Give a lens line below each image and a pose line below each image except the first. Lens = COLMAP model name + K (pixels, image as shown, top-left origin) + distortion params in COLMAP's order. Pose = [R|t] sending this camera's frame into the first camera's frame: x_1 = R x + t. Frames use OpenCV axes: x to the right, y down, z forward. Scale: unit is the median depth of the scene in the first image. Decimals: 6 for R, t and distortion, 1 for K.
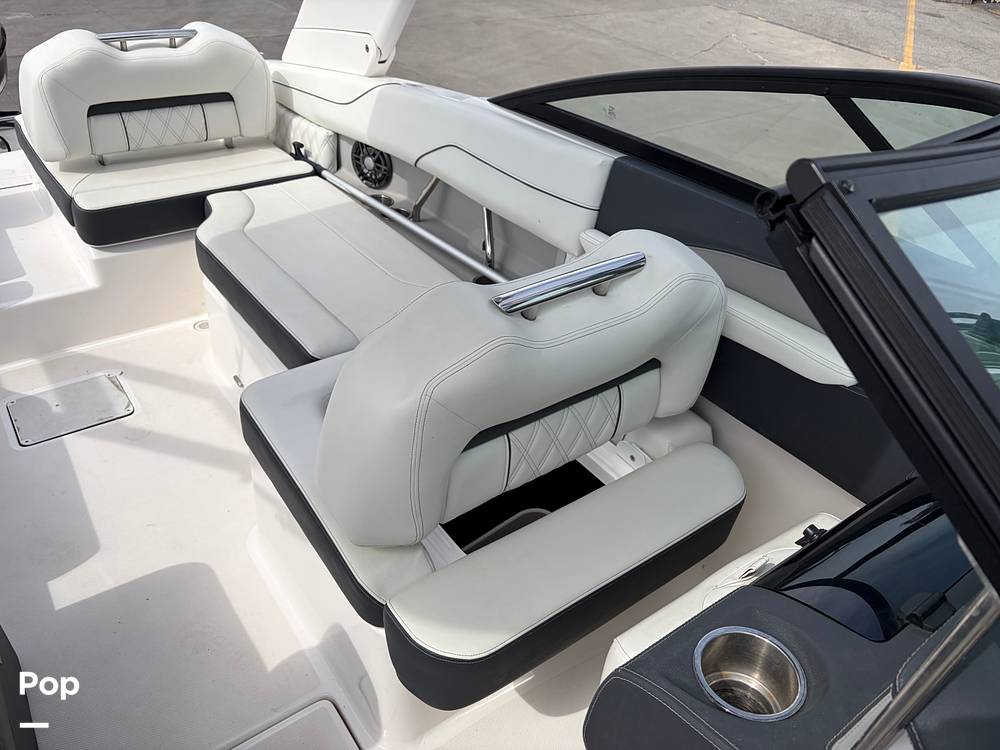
lens RADIAL K [[755.4, 0, 497.8], [0, 755.4, 390.7], [0, 0, 1]] dist [0.047400, -0.056359]
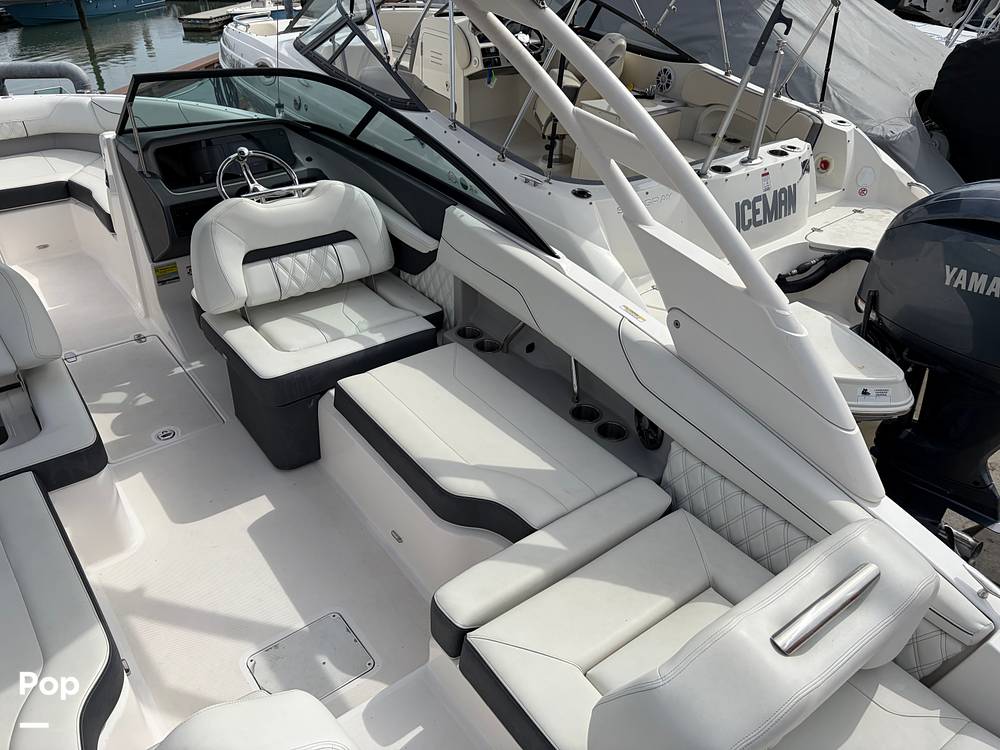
lens RADIAL K [[754.0, 0, 505.0], [0, 754.0, 368.0], [0, 0, 1]] dist [0.031996, -0.037577]
pose [[-0.995722, -0.047756, -0.079102, -0.633439], [-0.091123, 0.365667, 0.926274, -0.930556], [-0.015310, 0.929520, -0.368455, 0.888324]]
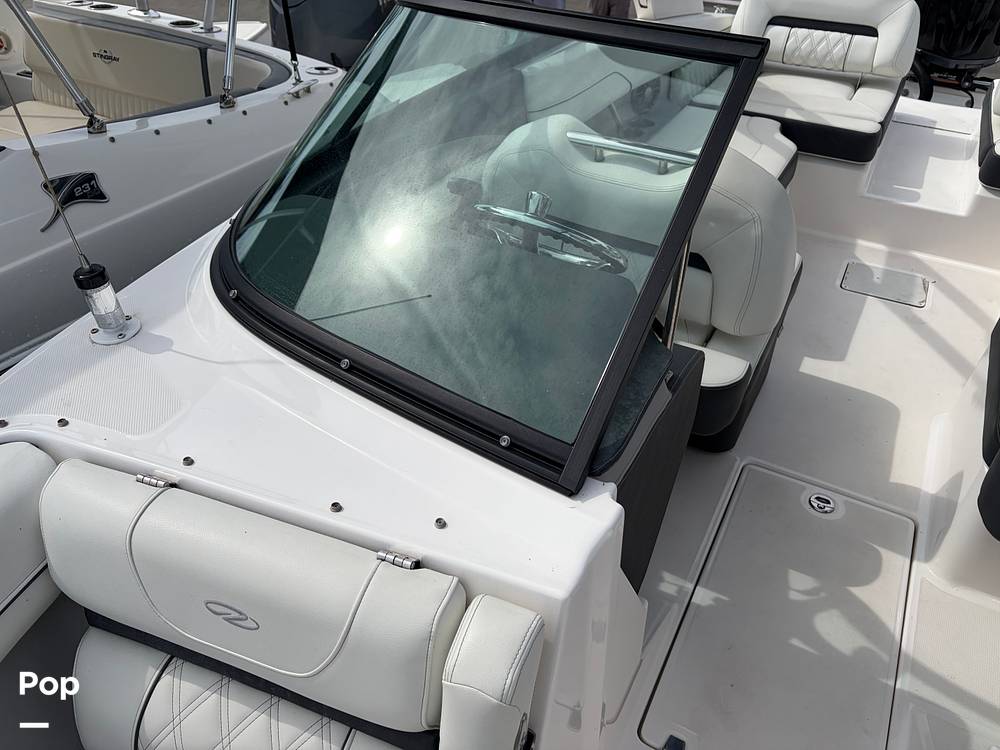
lens RADIAL K [[751.1, 0, 497.7], [0, 751.1, 382.3], [0, 0, 1]] dist [0.052152, -0.066383]
pose [[0.438925, 0.519000, -0.733474, 0.179809], [-0.519362, 0.812673, 0.264244, 0.145593], [0.733218, 0.264956, 0.626251, -0.247692]]
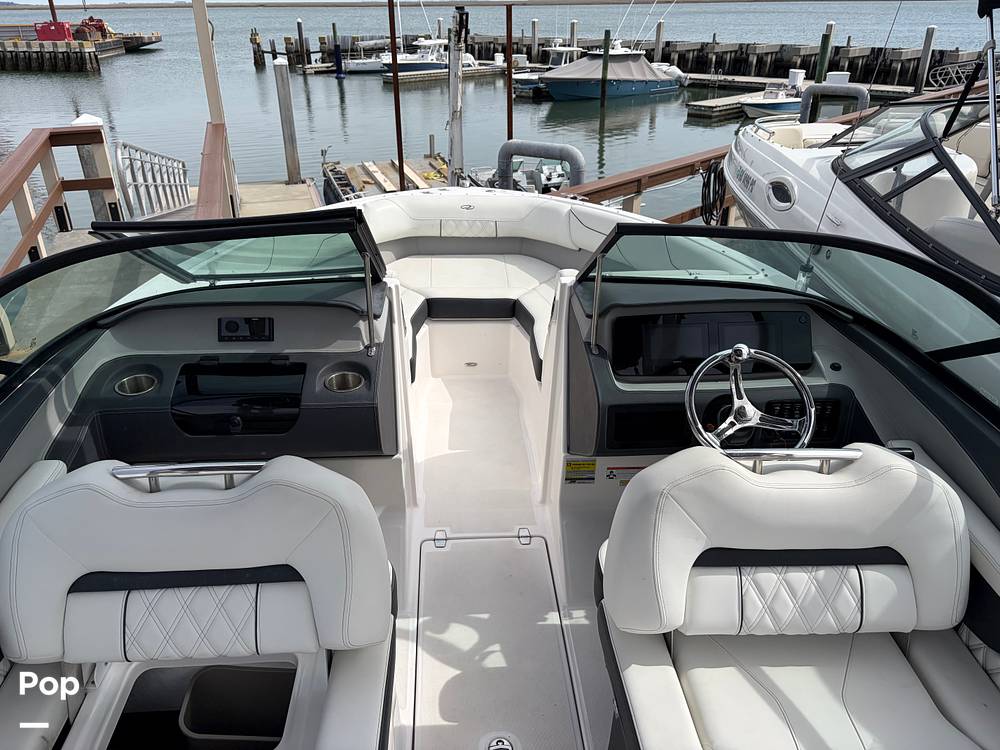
lens RADIAL K [[752.9, 0, 497.8], [0, 752.9, 378.0], [0, 0, 1]] dist [0.050112, -0.056460]
pose [[-0.844264, -0.308587, 0.438170, -0.418101], [0.265669, 0.469084, 0.842247, -0.567554], [-0.465445, 0.827487, -0.314048, 0.476586]]
